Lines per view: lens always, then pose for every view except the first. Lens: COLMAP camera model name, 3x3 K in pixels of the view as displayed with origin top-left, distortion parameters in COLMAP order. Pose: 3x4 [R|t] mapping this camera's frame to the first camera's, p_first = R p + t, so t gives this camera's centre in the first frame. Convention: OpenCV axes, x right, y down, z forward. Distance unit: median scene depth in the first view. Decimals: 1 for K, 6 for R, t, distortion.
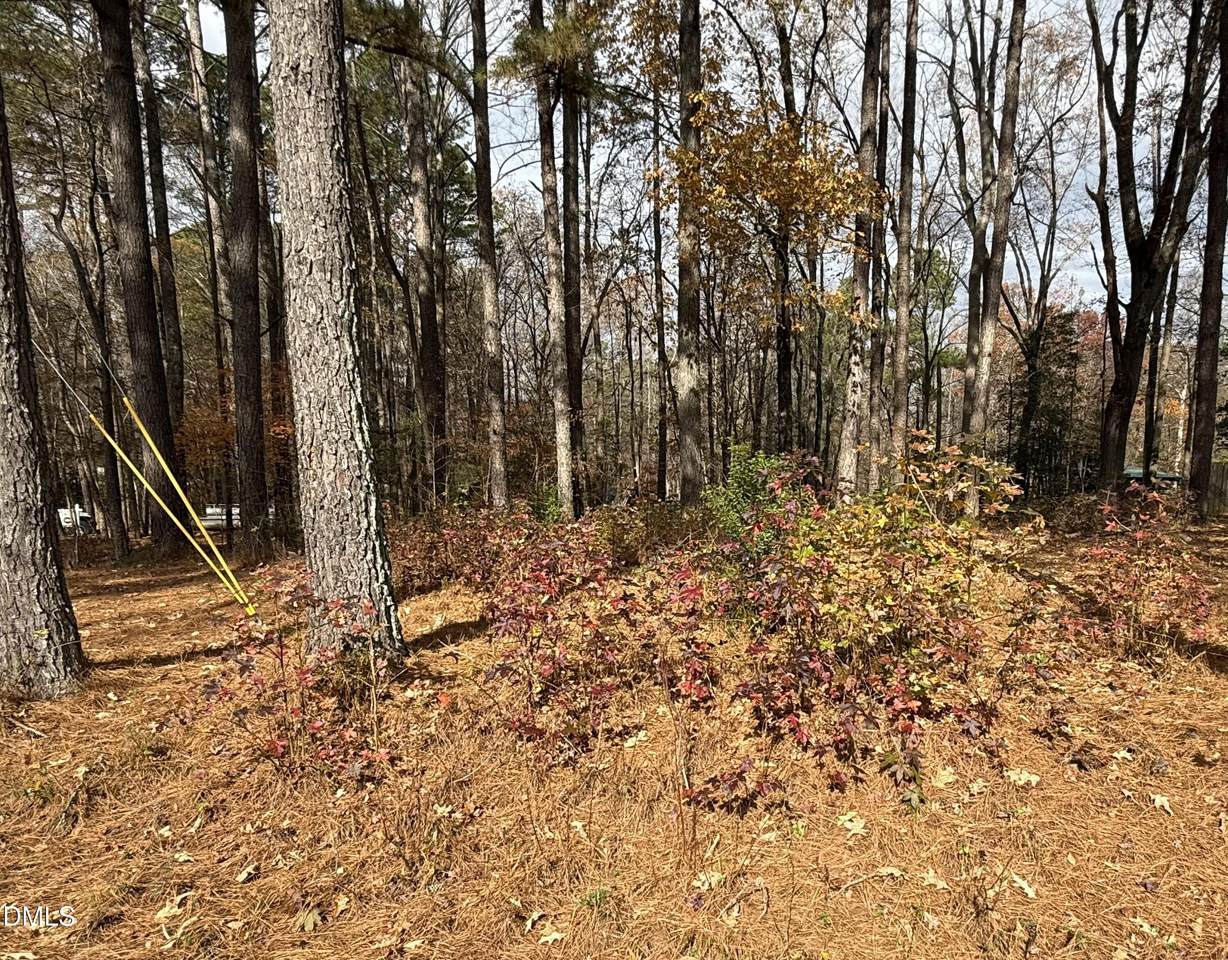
lens RADIAL K [[711.5, 0, 613.9], [0, 711.5, 476.9], [0, 0, 1]] dist [0.002539, -0.000831]
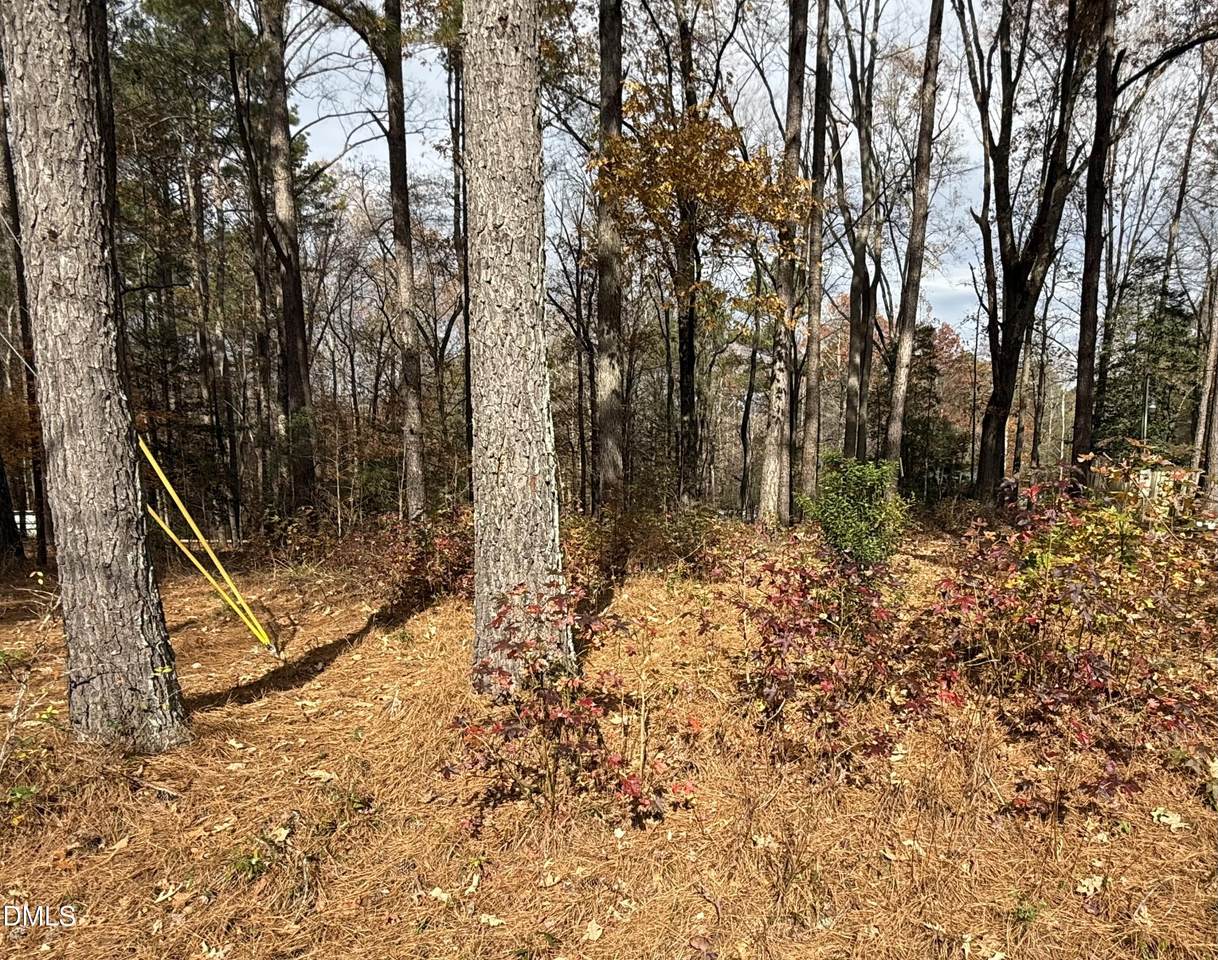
lens RADIAL K [[749.4, 0, 609.3], [0, 749.4, 483.9], [0, 0, 1]] dist [0.001926, 0.002158]
pose [[0.981169, 0.005253, 0.193078, -0.448462], [-0.005864, 0.999979, 0.002595, -0.001040], [-0.193061, -0.003678, 0.981180, 0.054858]]
